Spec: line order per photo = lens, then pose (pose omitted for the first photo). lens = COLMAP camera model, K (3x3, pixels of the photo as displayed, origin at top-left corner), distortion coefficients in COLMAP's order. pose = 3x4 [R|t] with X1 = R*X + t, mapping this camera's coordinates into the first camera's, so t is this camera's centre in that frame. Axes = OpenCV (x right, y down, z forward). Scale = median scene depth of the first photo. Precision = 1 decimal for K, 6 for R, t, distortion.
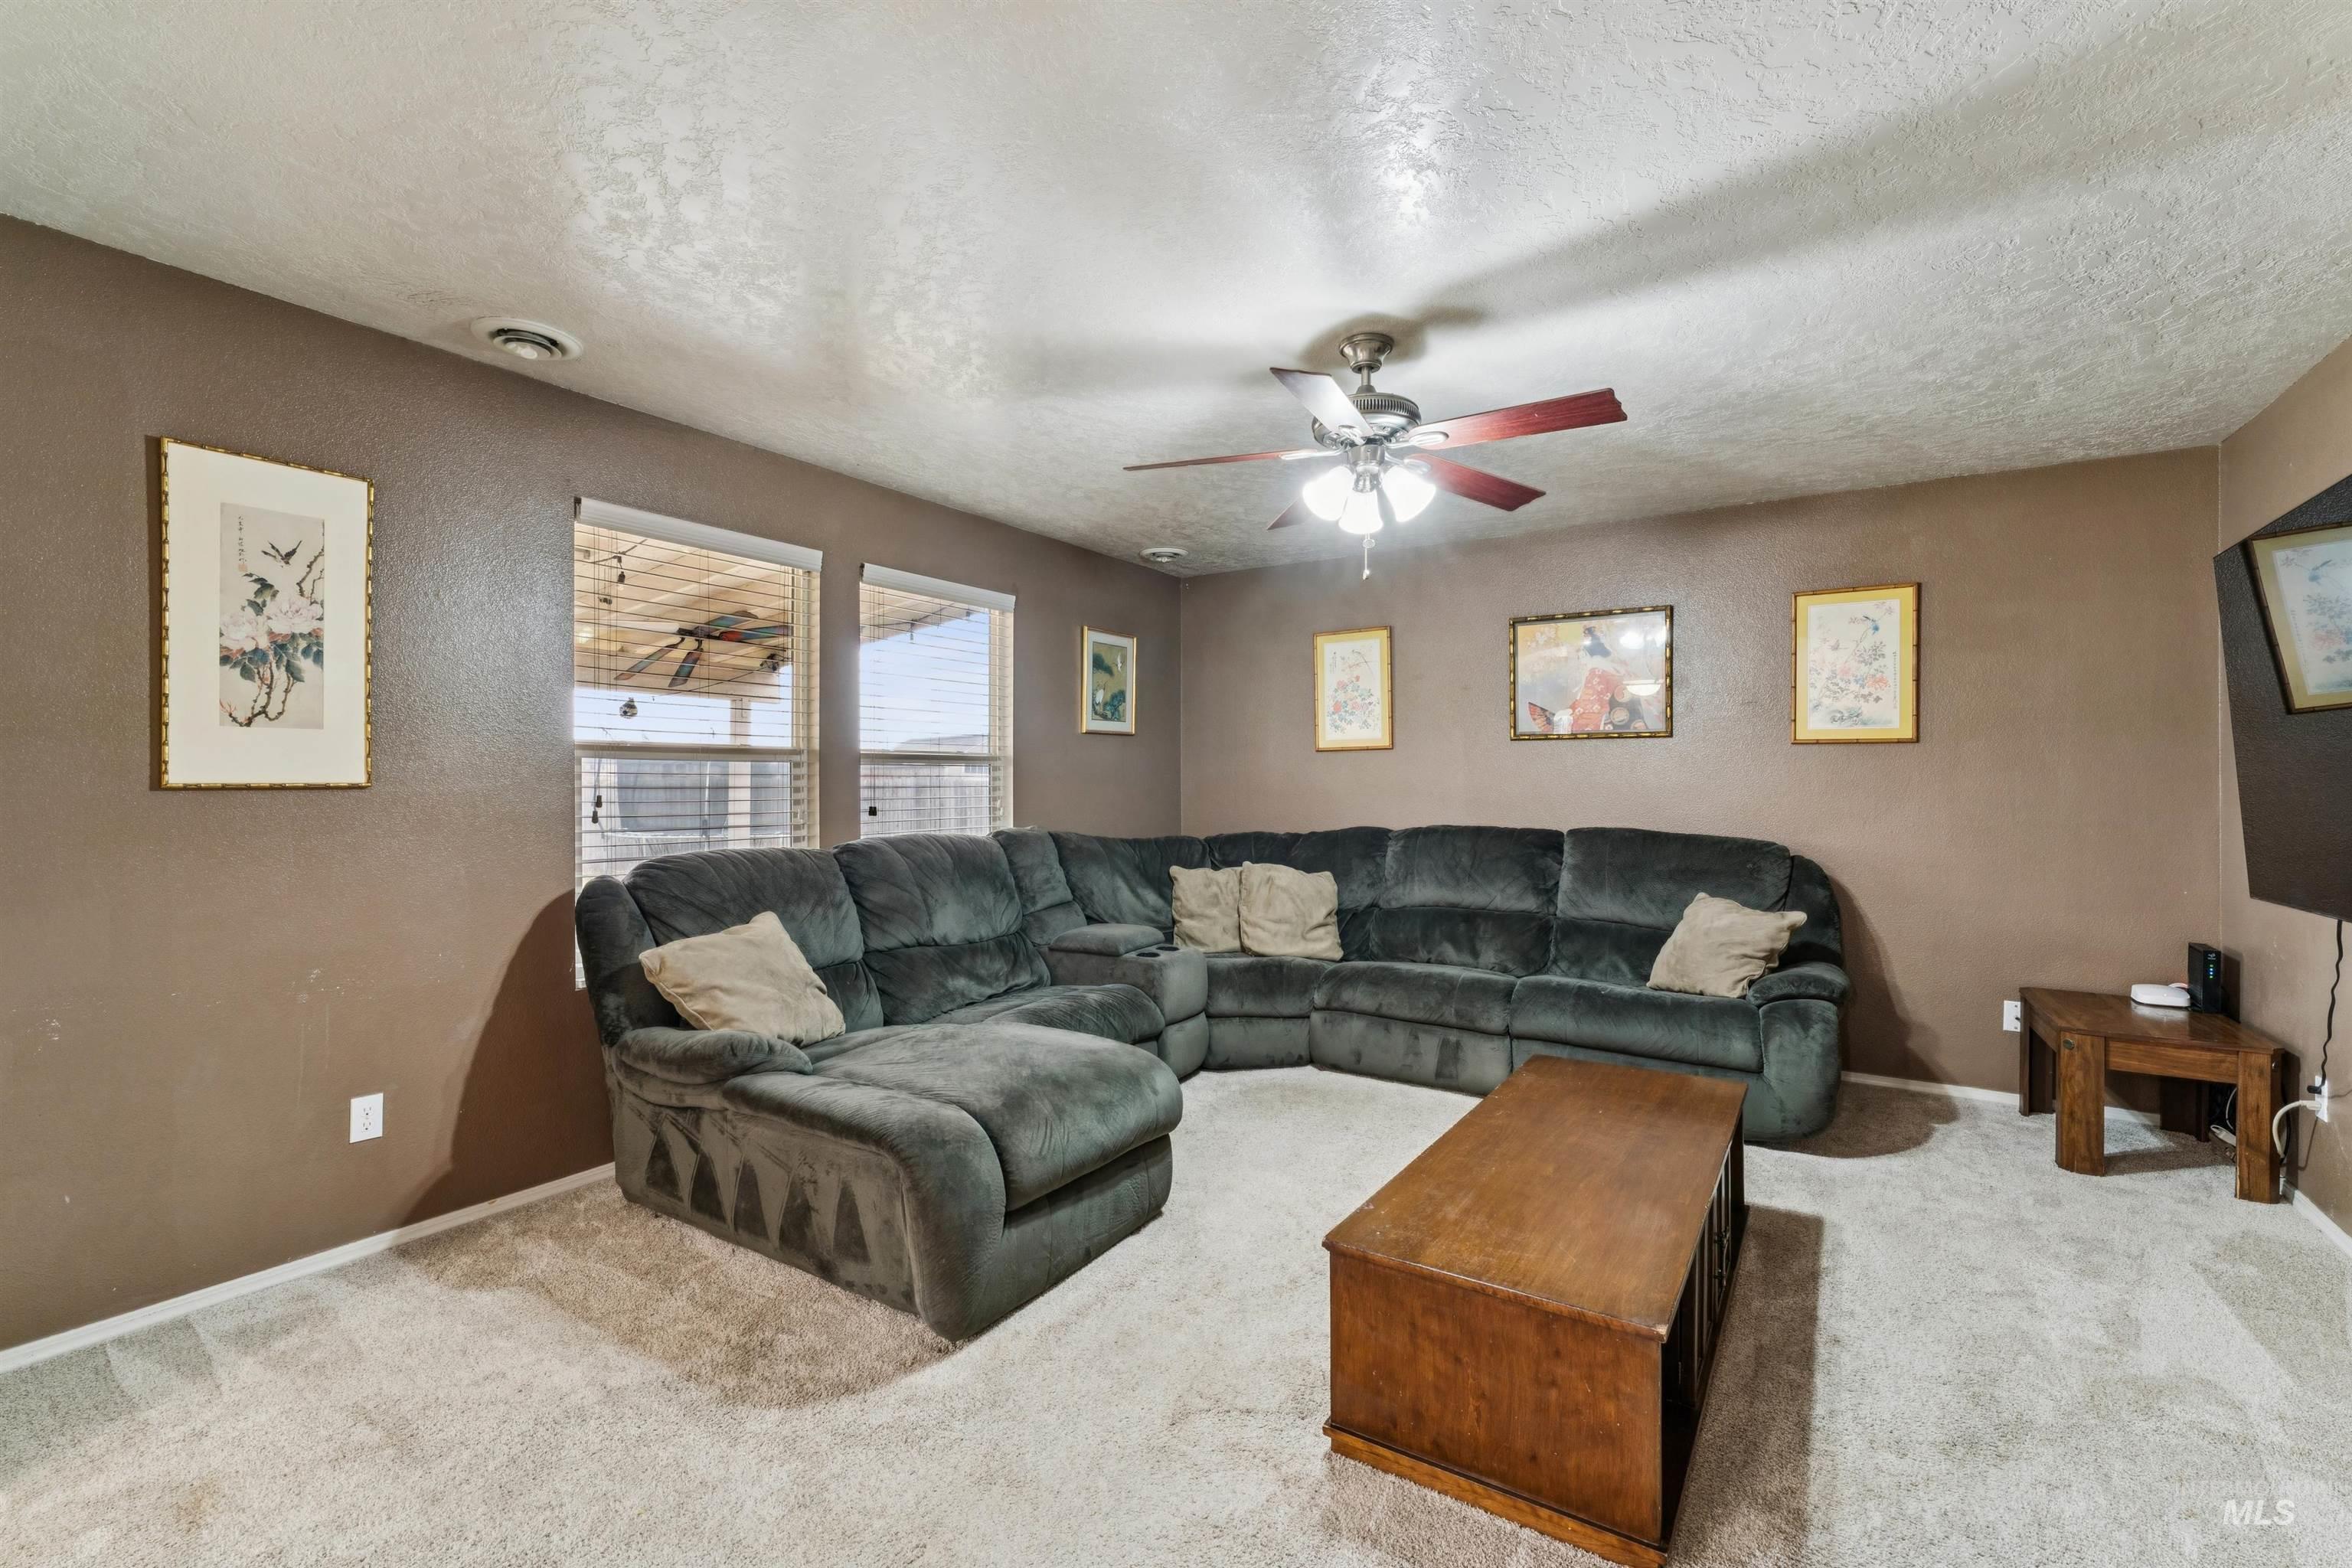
lens RADIAL K [[1015.5, 0, 1142.6], [0, 1015.5, 785.5], [0, 0, 1]] dist [-0.004540, 0.001110]
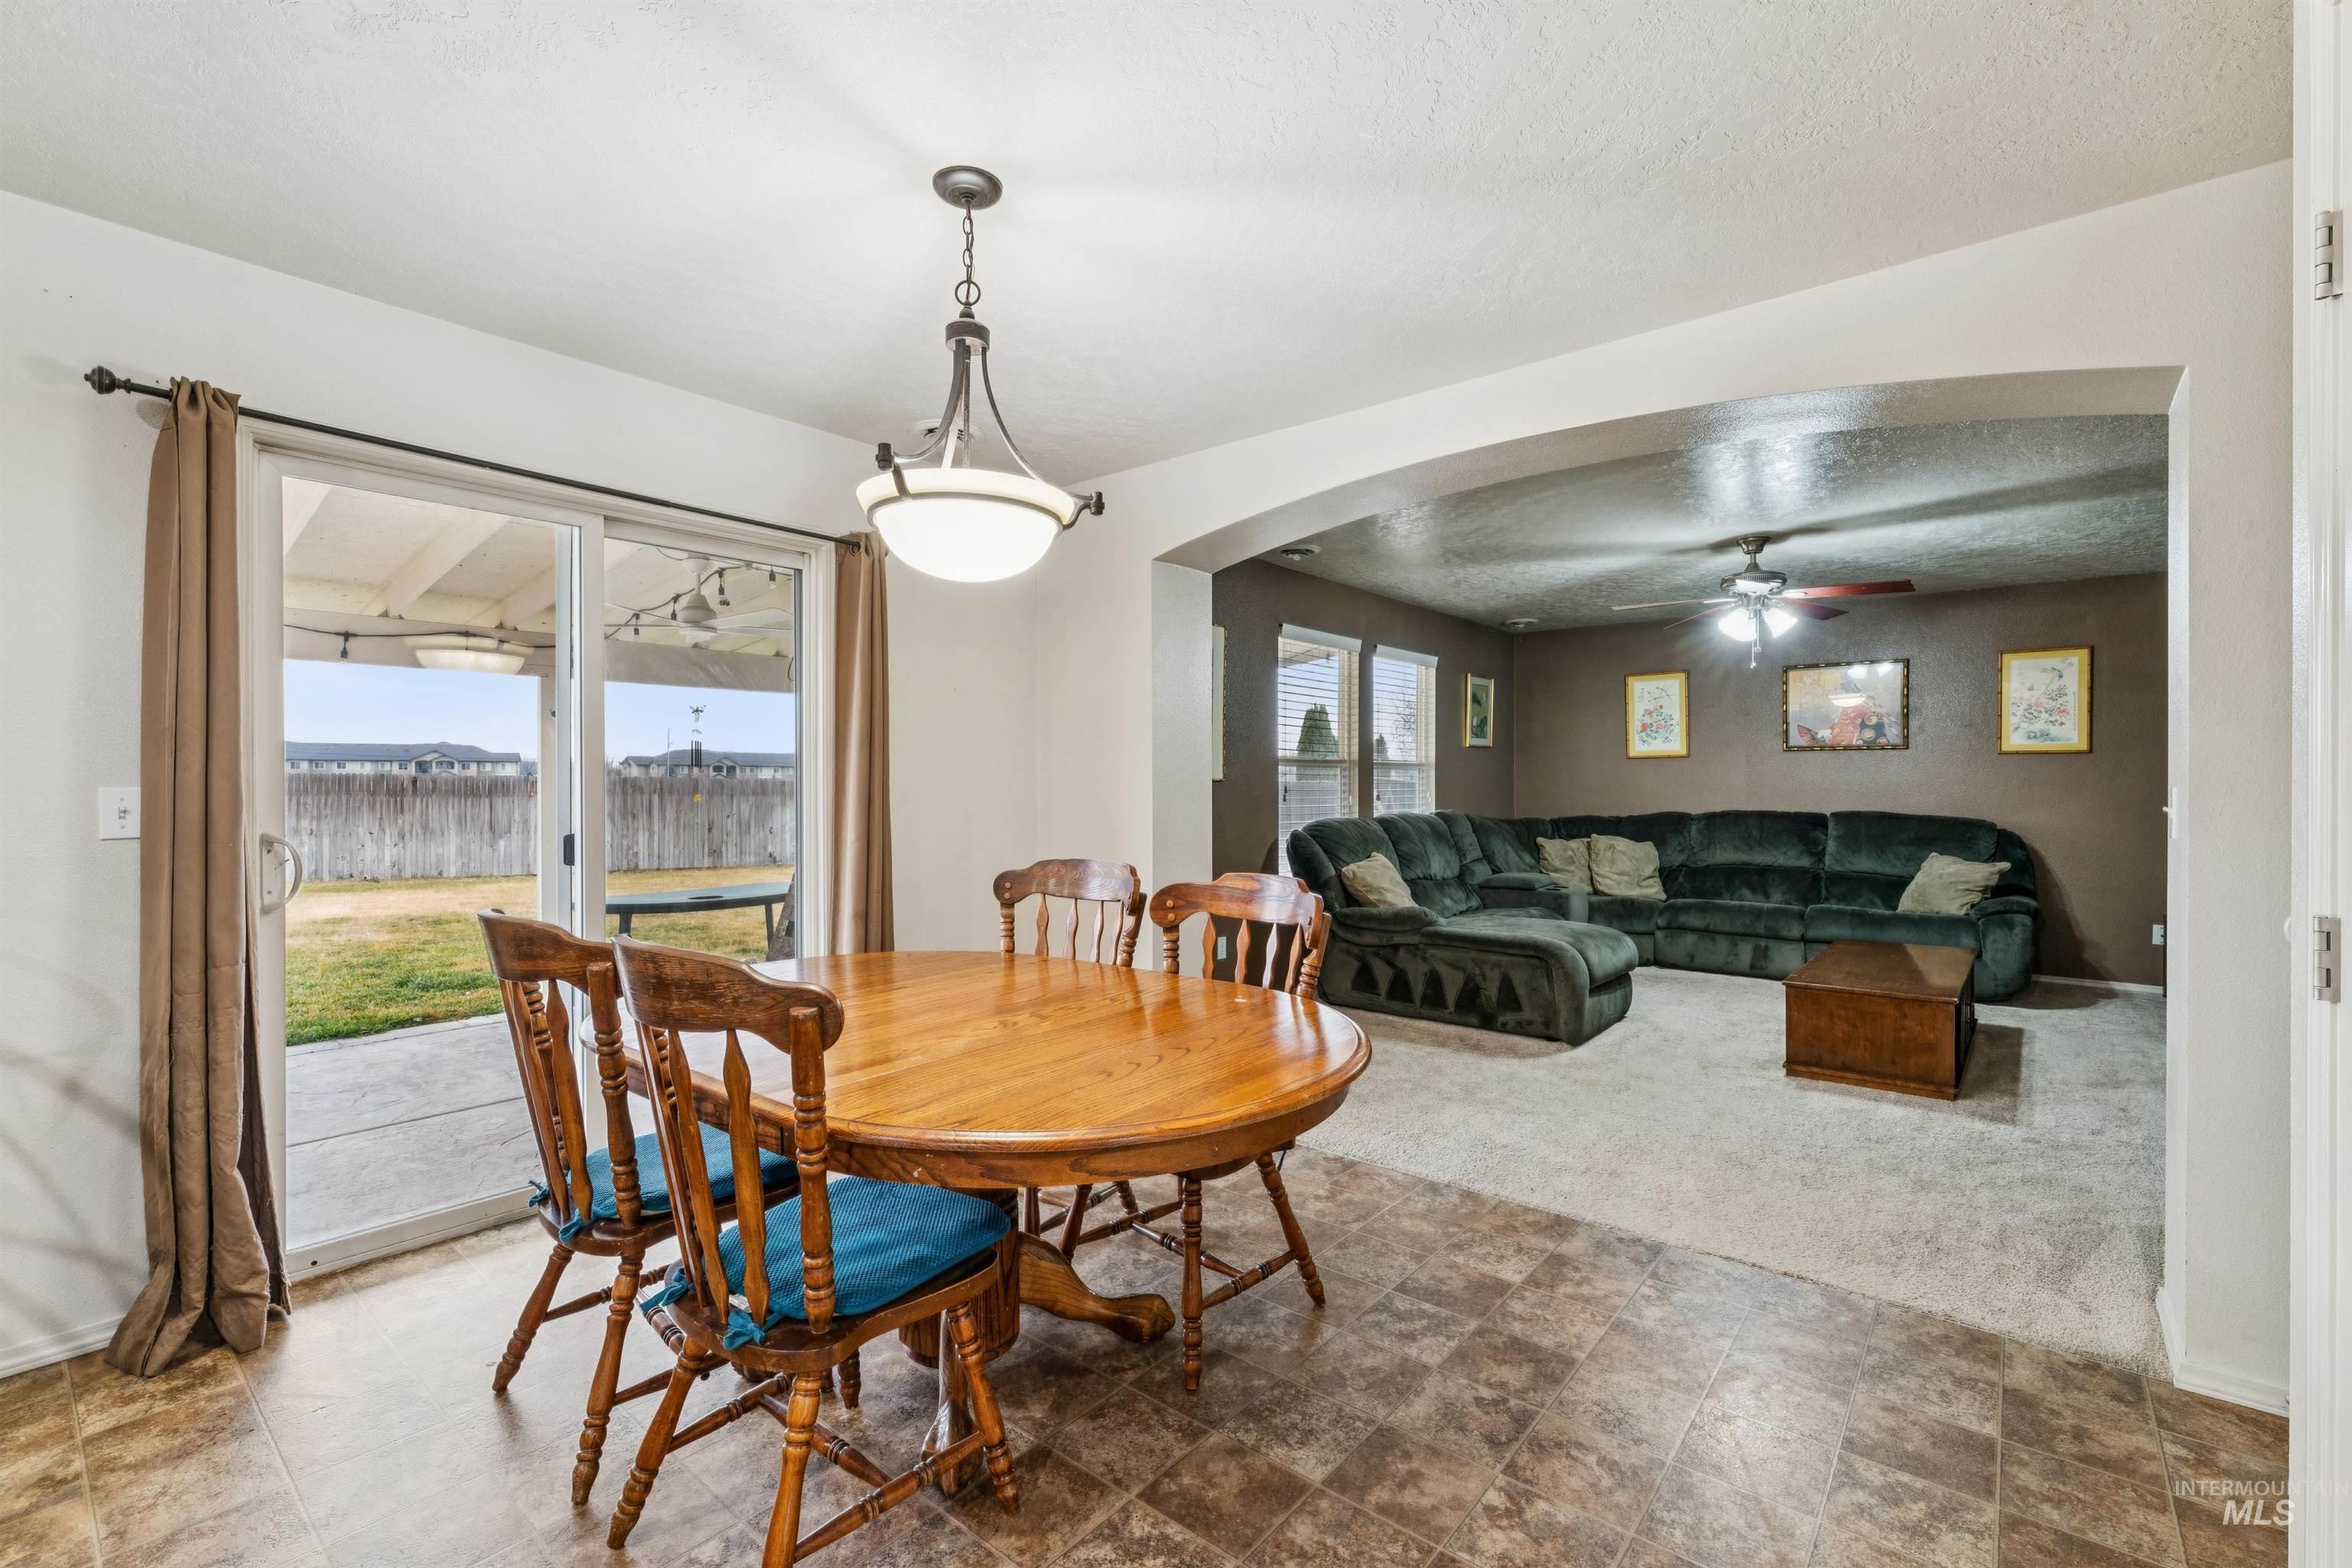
lens RADIAL K [[1015.5, 0, 1151.4], [0, 1015.5, 790.4], [0, 0, 1]] dist [-0.004540, 0.001110]
pose [[0.993570, 0.000924, -0.113216, -0.425405], [-0.000710, 0.999998, 0.001932, 0.010454], [0.113218, -0.001839, 0.993568, -0.615674]]
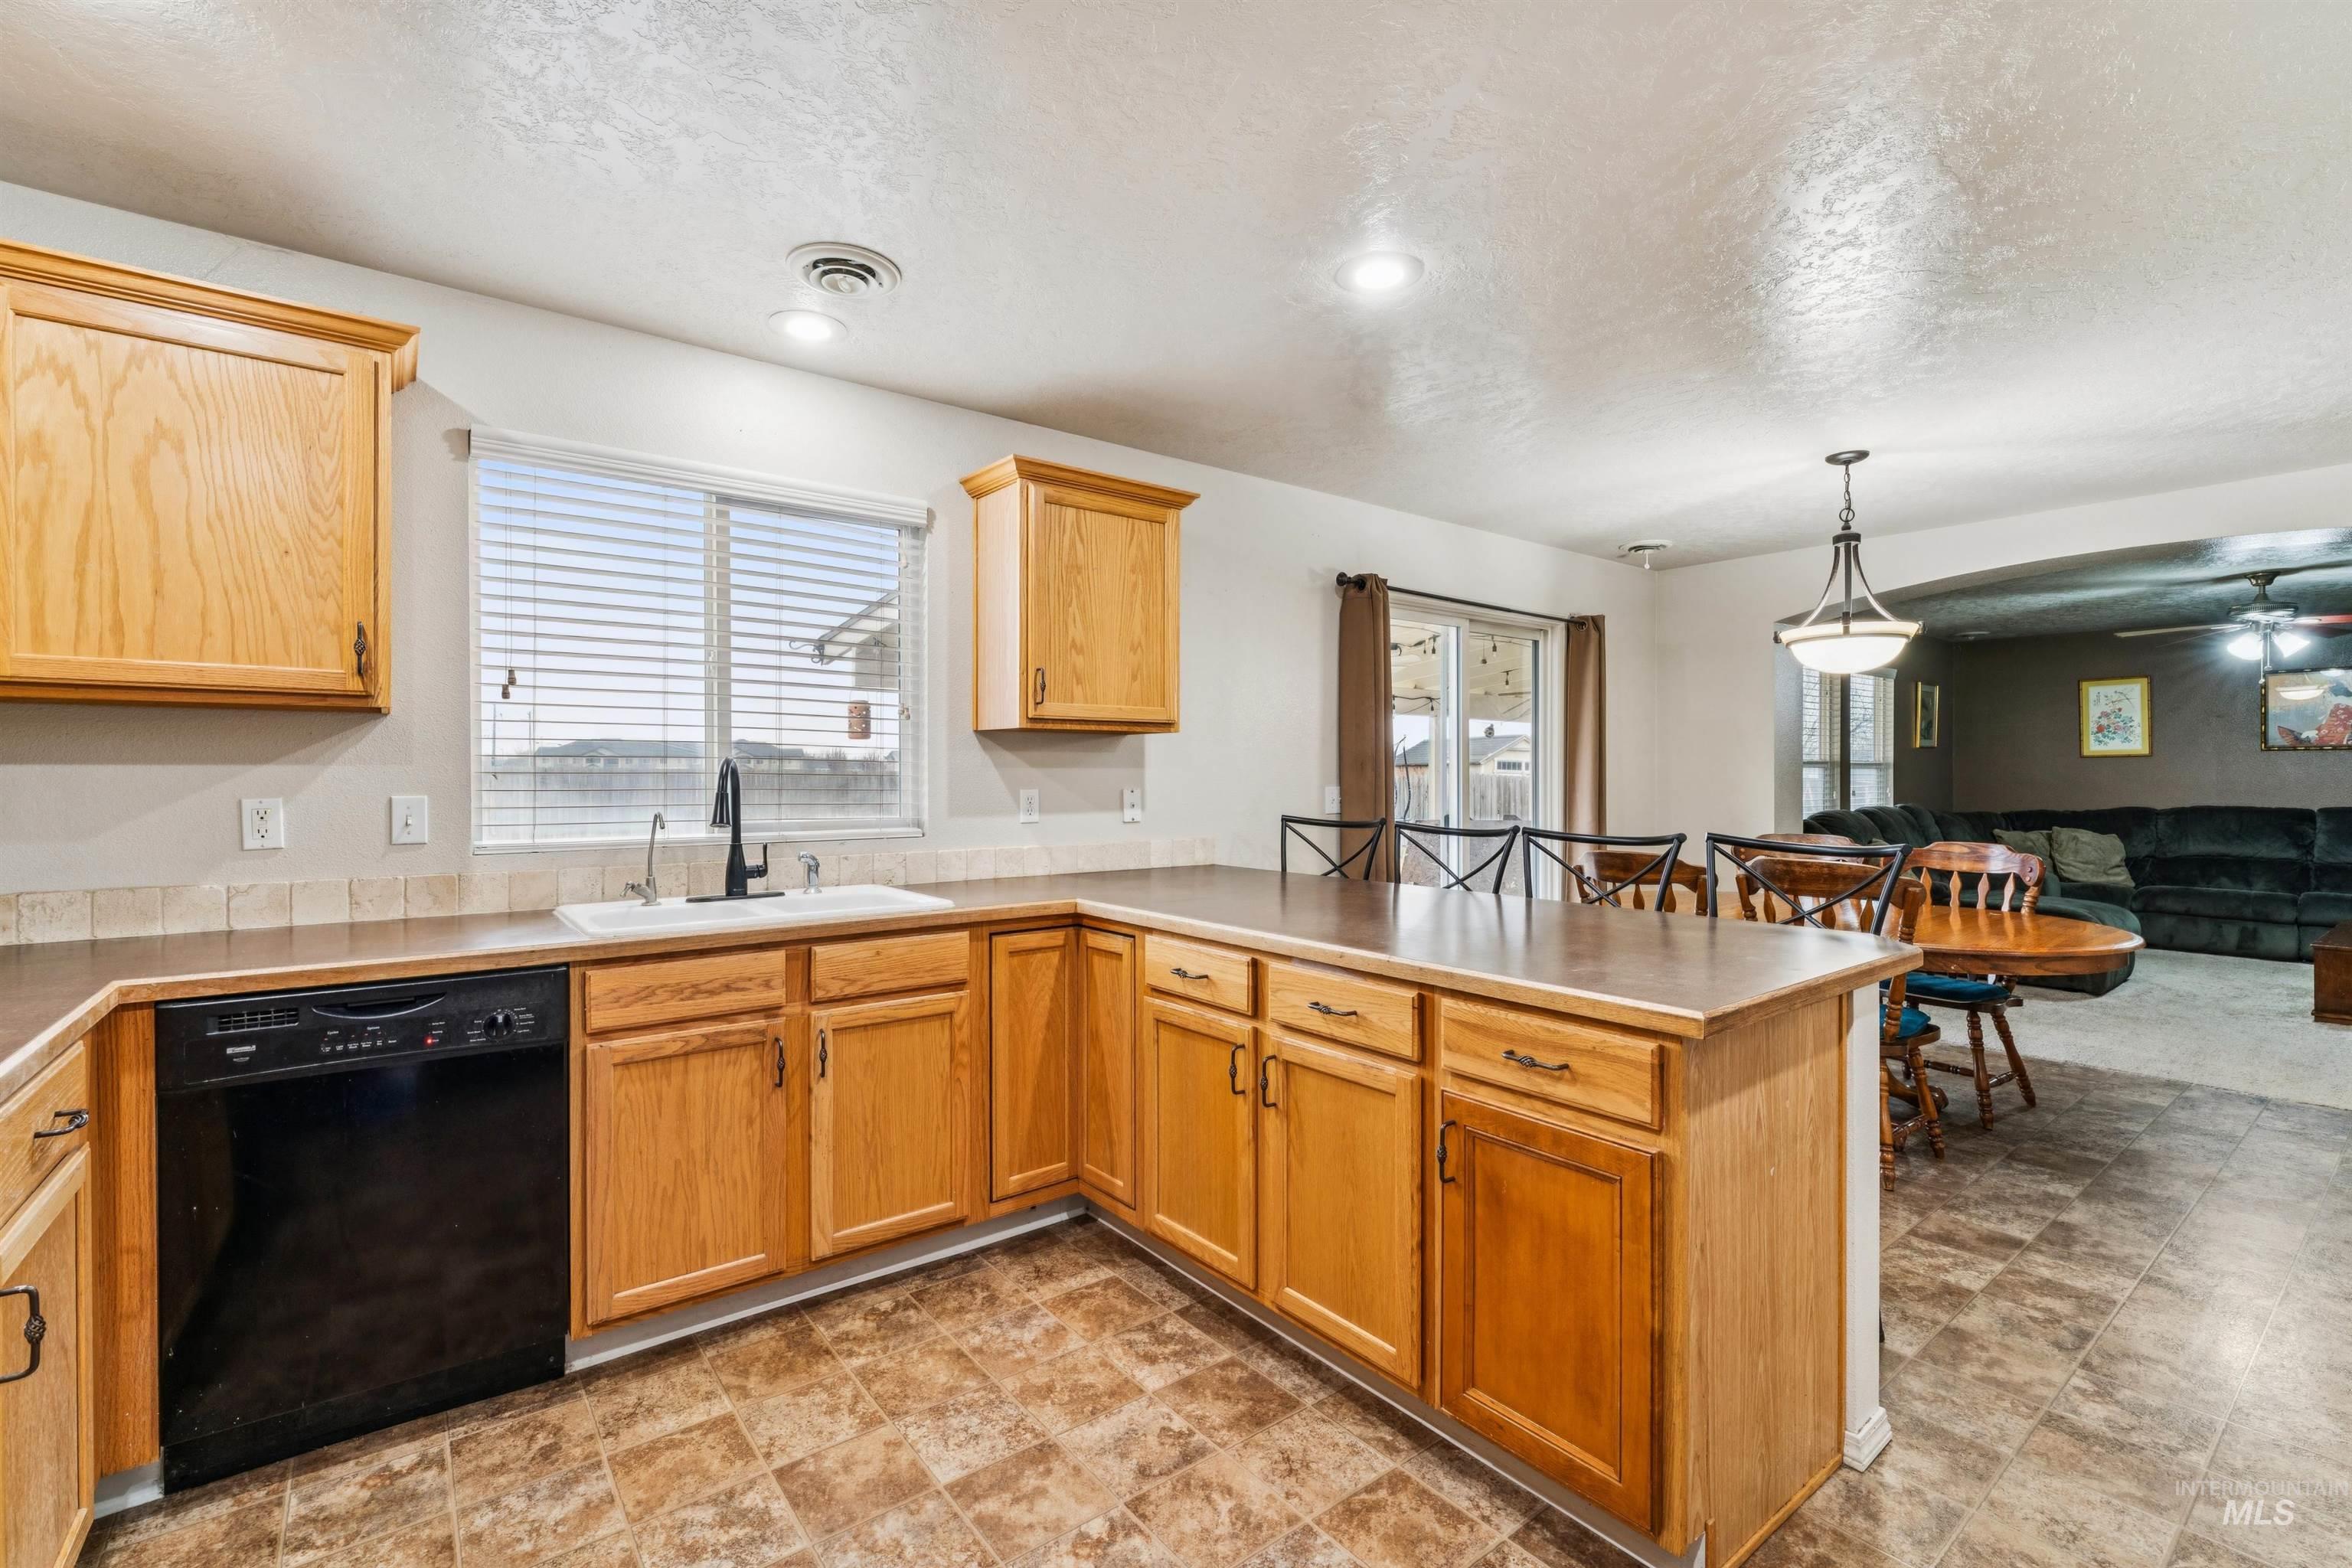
lens RADIAL K [[1015.5, 0, 1173.4], [0, 1015.5, 781.5], [0, 0, 1]] dist [-0.004540, 0.001110]
pose [[0.947090, 0.002766, -0.320956, -0.828543], [-0.002310, 0.999996, 0.001803, 0.003579], [0.320960, -0.000966, 0.947092, -1.148843]]
